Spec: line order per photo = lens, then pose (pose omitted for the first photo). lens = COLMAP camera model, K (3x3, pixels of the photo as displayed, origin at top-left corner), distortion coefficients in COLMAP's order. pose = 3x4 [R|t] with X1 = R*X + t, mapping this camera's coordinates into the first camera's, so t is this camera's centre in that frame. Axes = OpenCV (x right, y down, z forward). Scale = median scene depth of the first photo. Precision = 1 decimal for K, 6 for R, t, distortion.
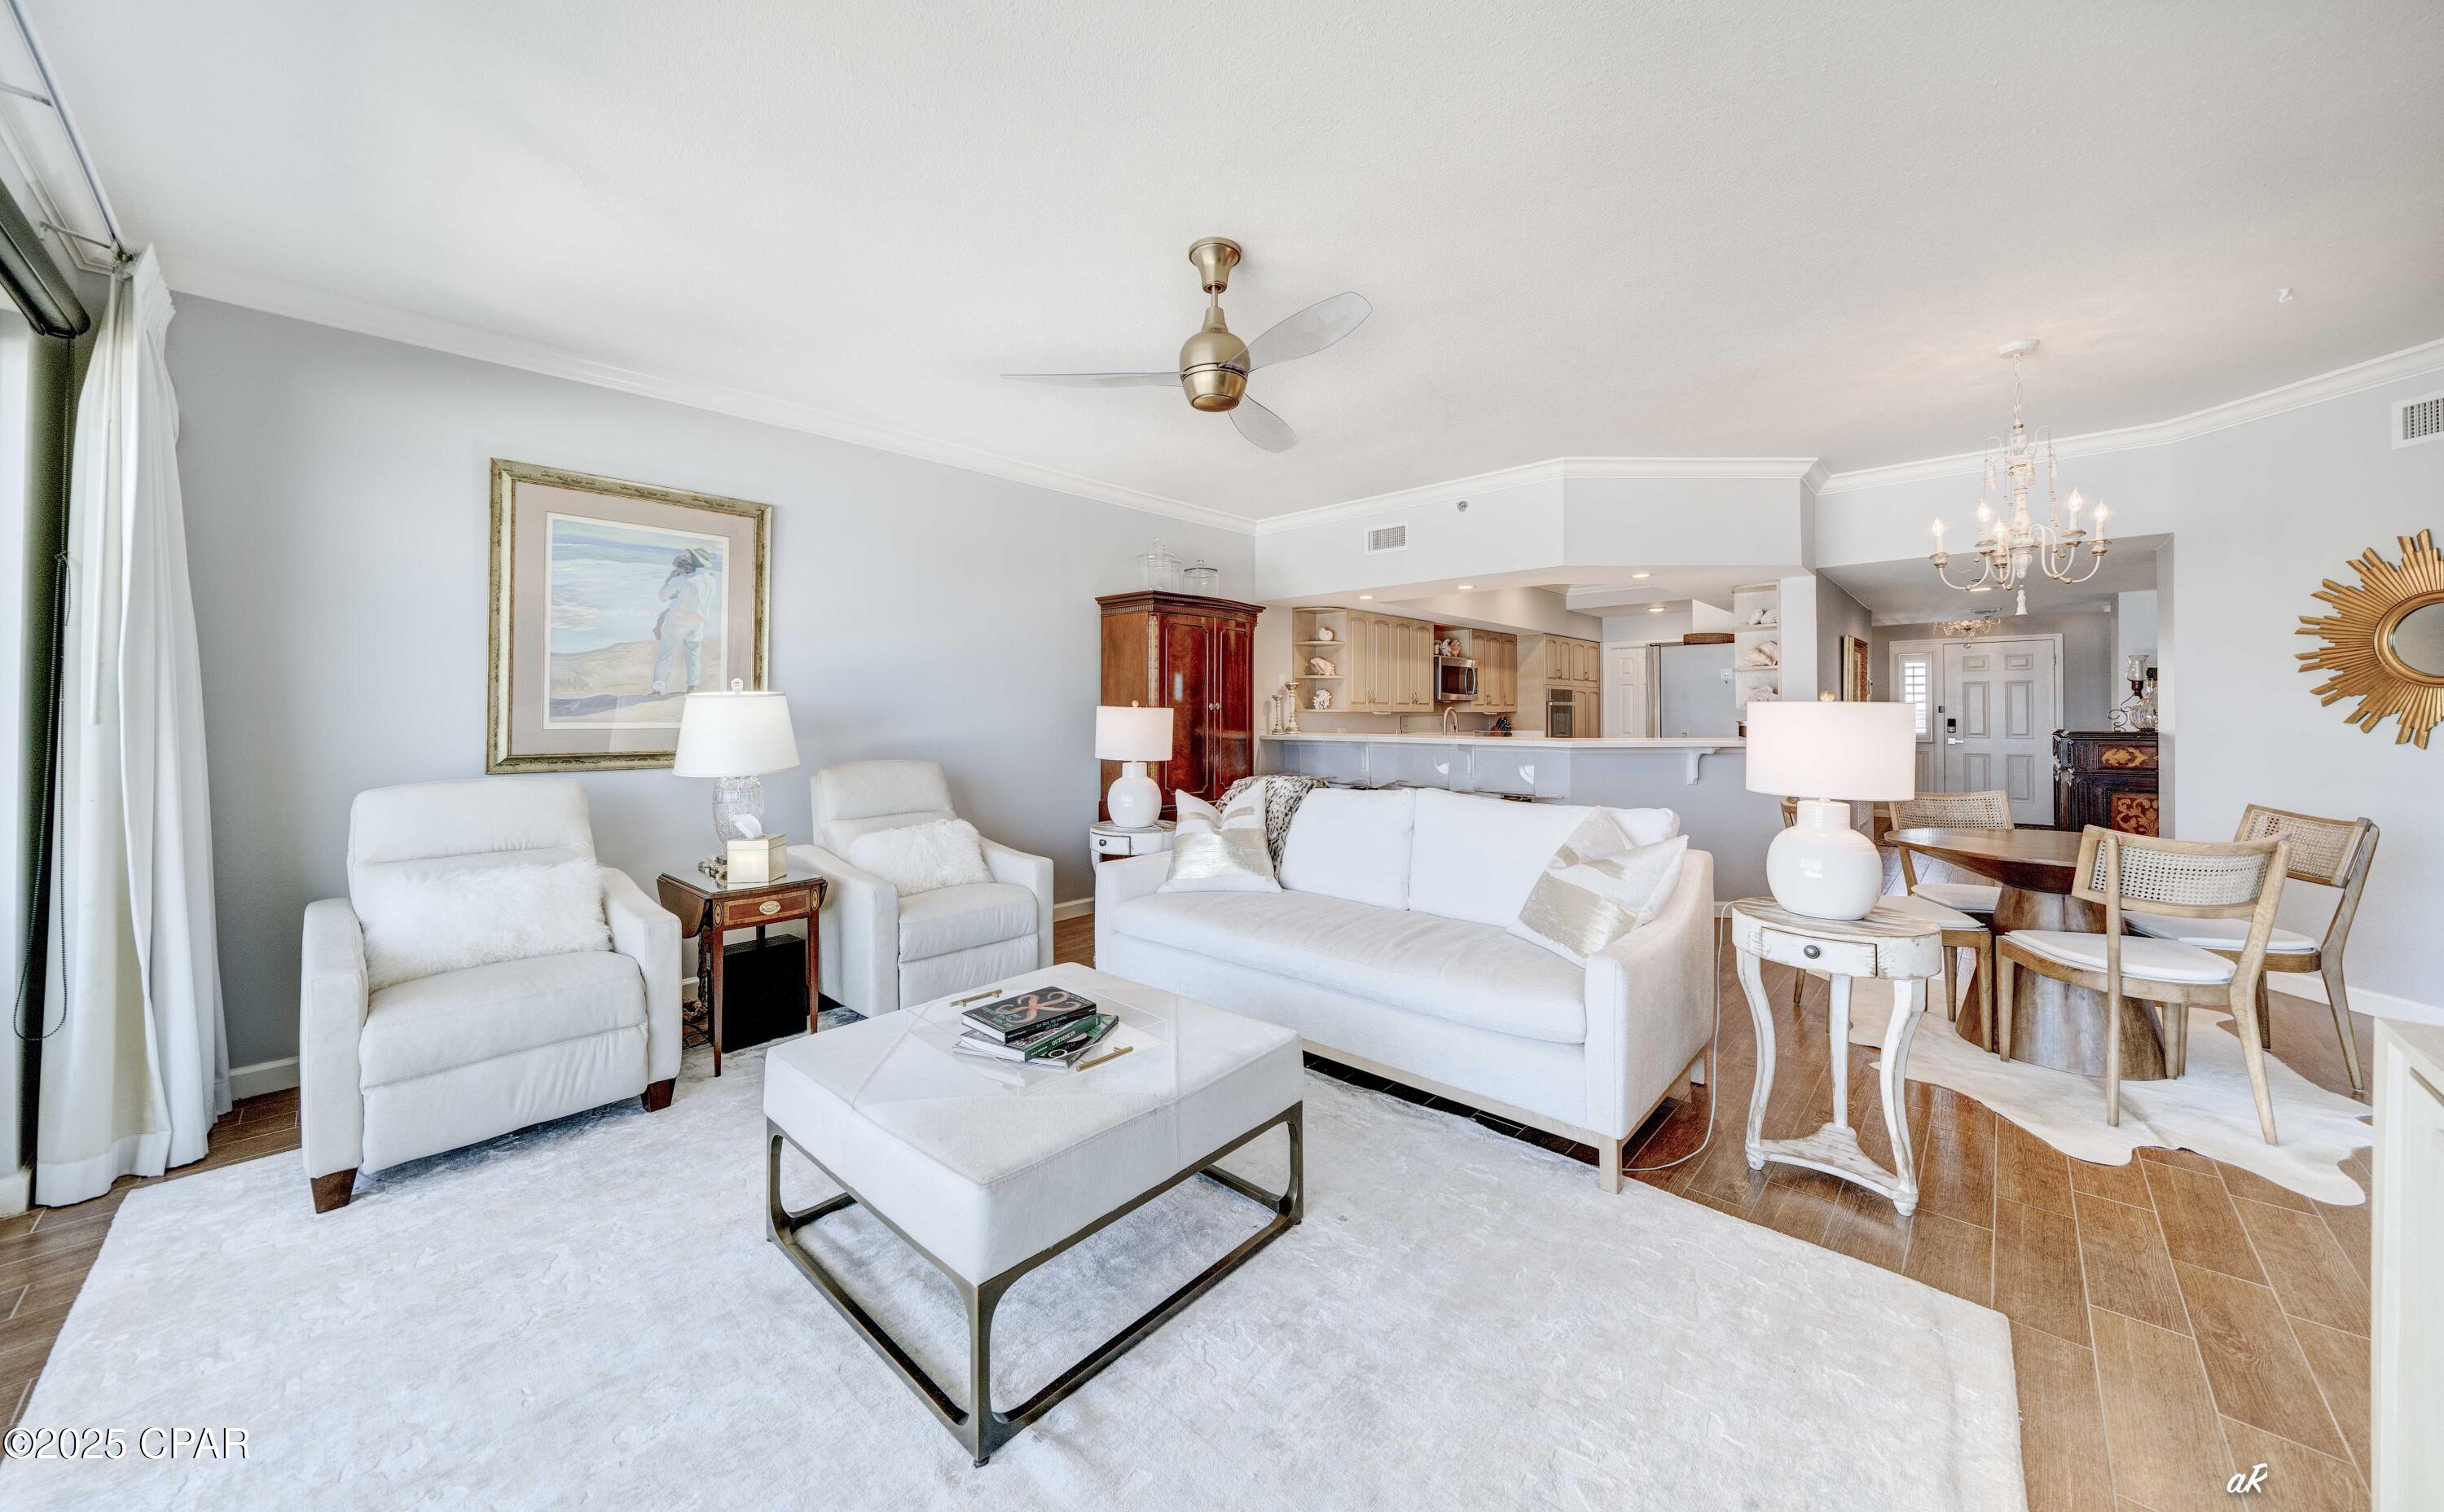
lens RADIAL K [[843.9, 0, 1229.5], [0, 843.9, 705.3], [0, 0, 1]] dist [-0.015200, -0.000110]
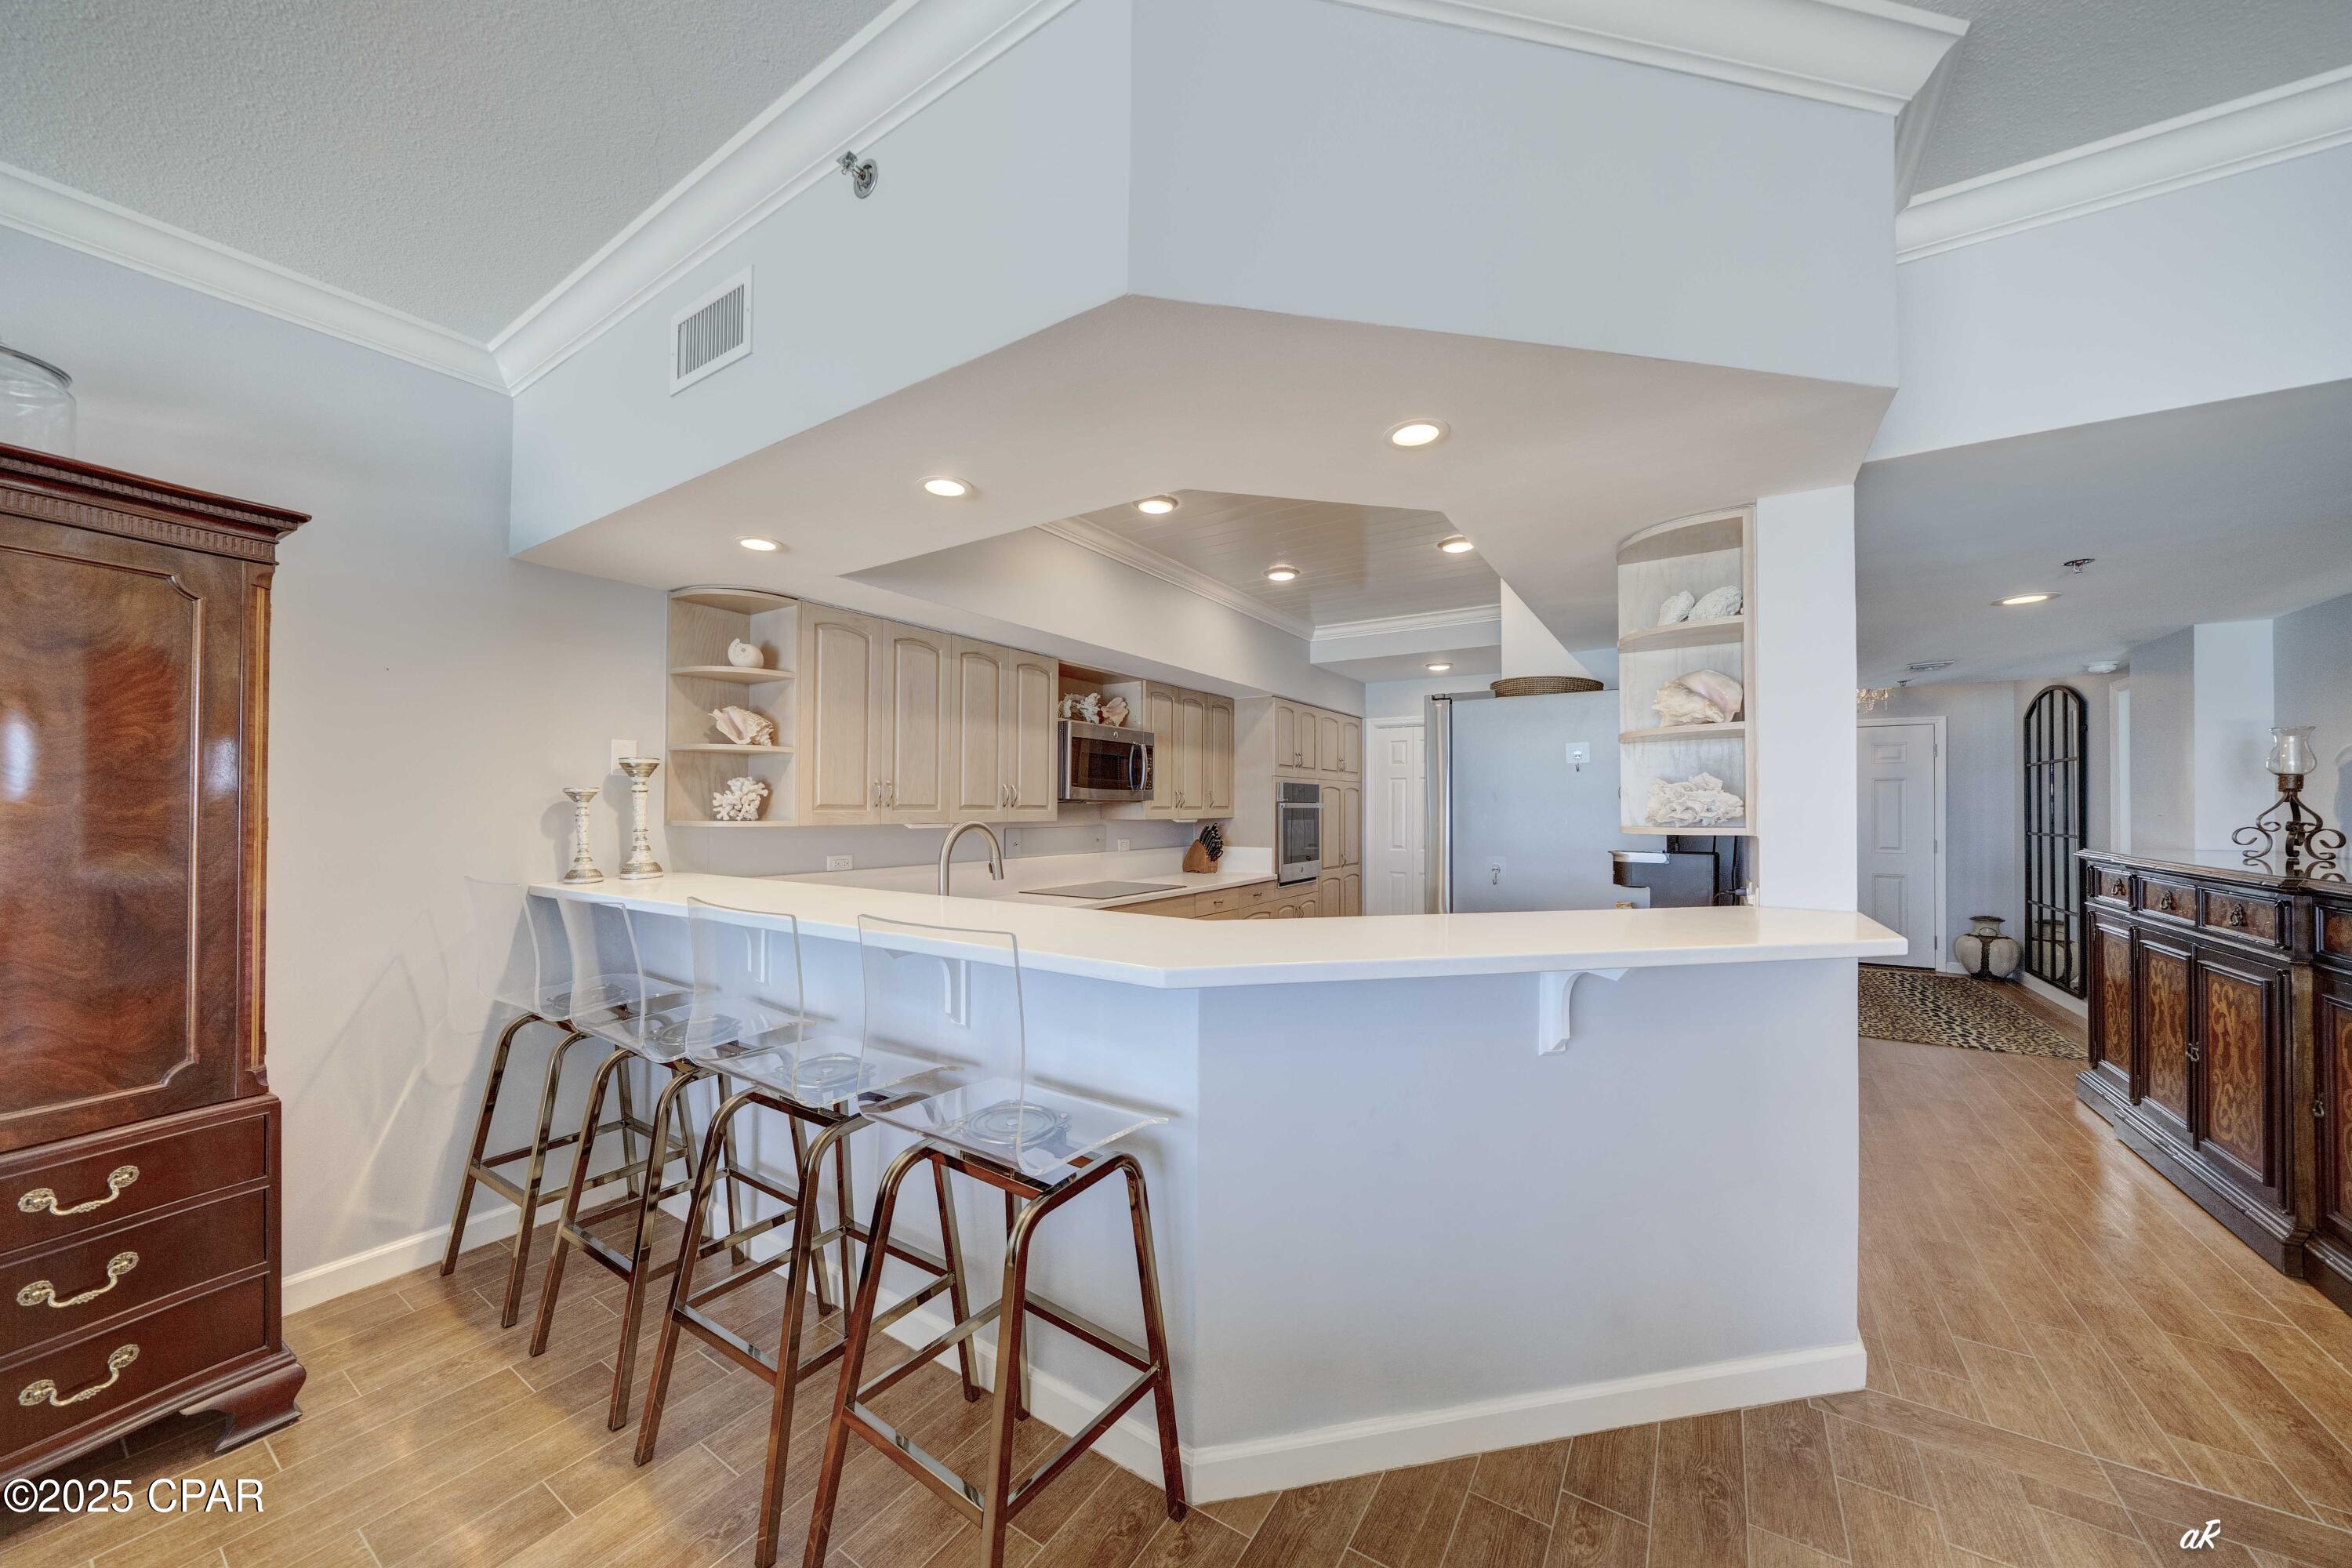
lens RADIAL K [[820.0, 0, 1149.2], [0, 820.0, 793.7], [0, 0, 1]] dist [-0.006229, -0.000131]
pose [[0.990479, 0.006118, 0.137526, 0.237892], [-0.005111, 0.999957, -0.007677, -0.006729], [-0.137567, 0.006901, 0.990468, 0.483117]]
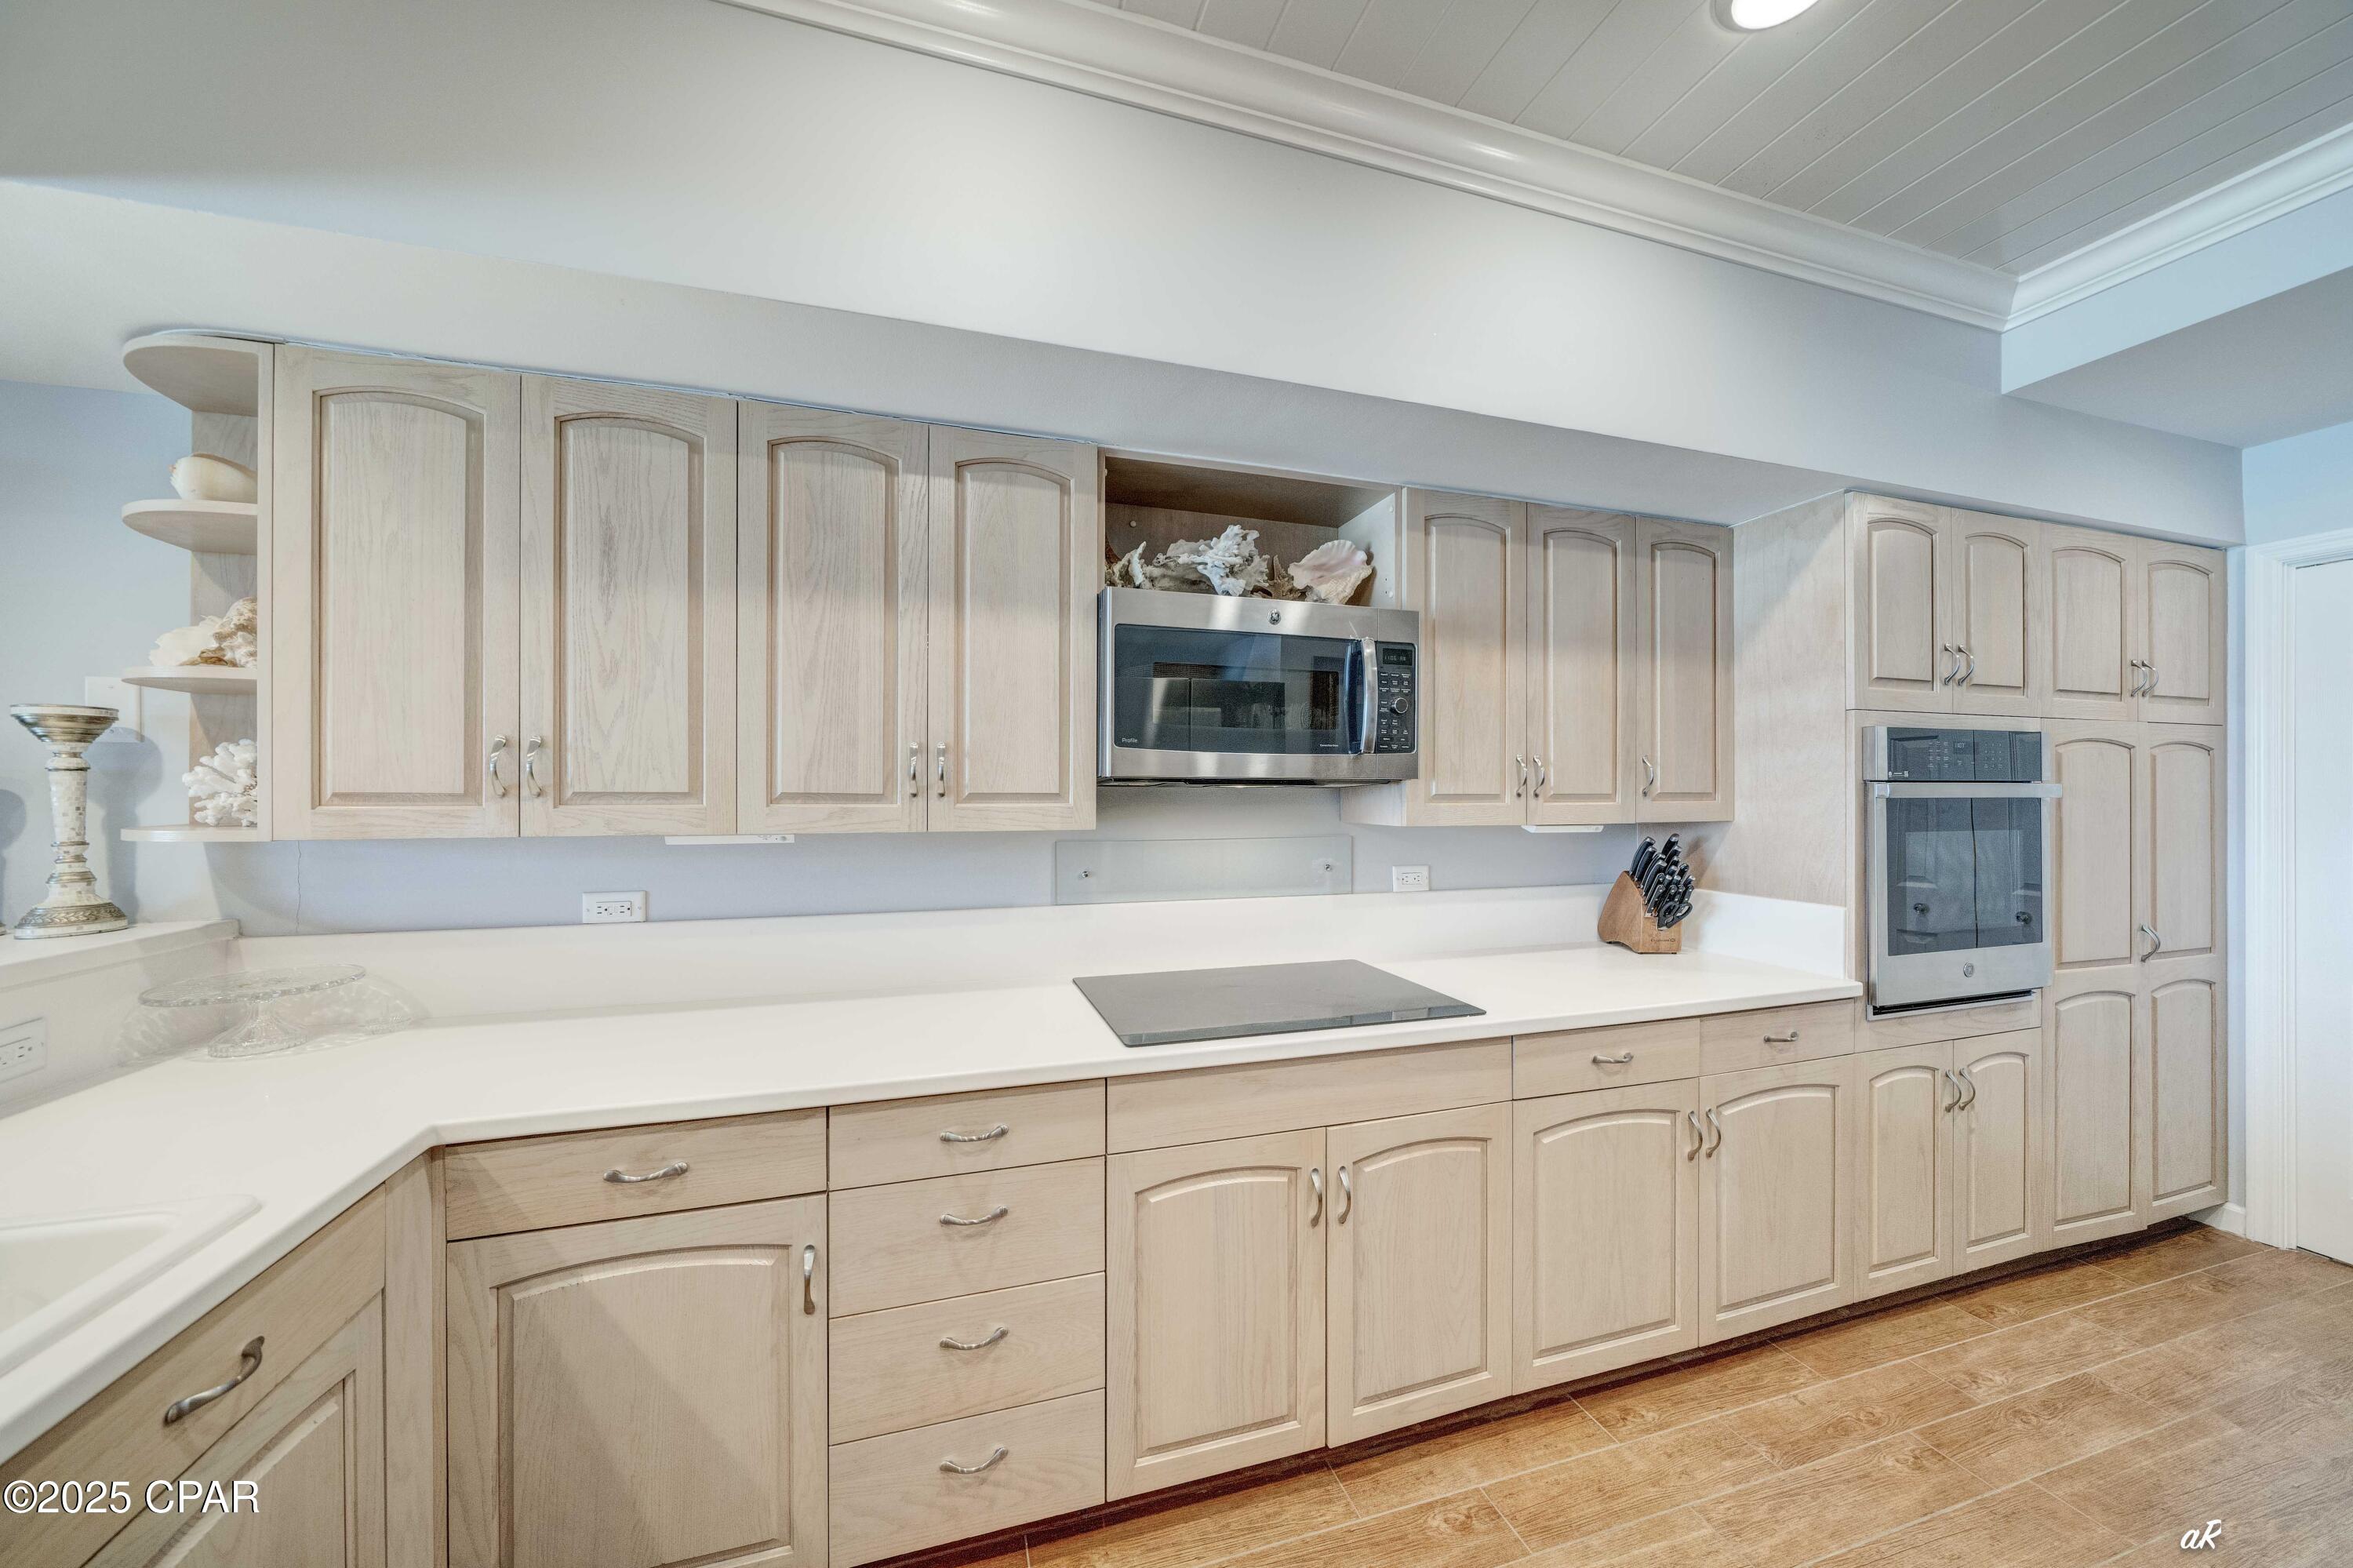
lens RADIAL K [[820.4, 0, 1149.7], [0, 820.4, 793.7], [0, 0, 1]] dist [-0.006229, -0.000131]
pose [[0.864788, -0.002239, -0.502131, 0.389951], [0.004590, 0.999984, 0.003446, -0.003209], [0.502115, -0.005285, 0.864785, 0.862402]]
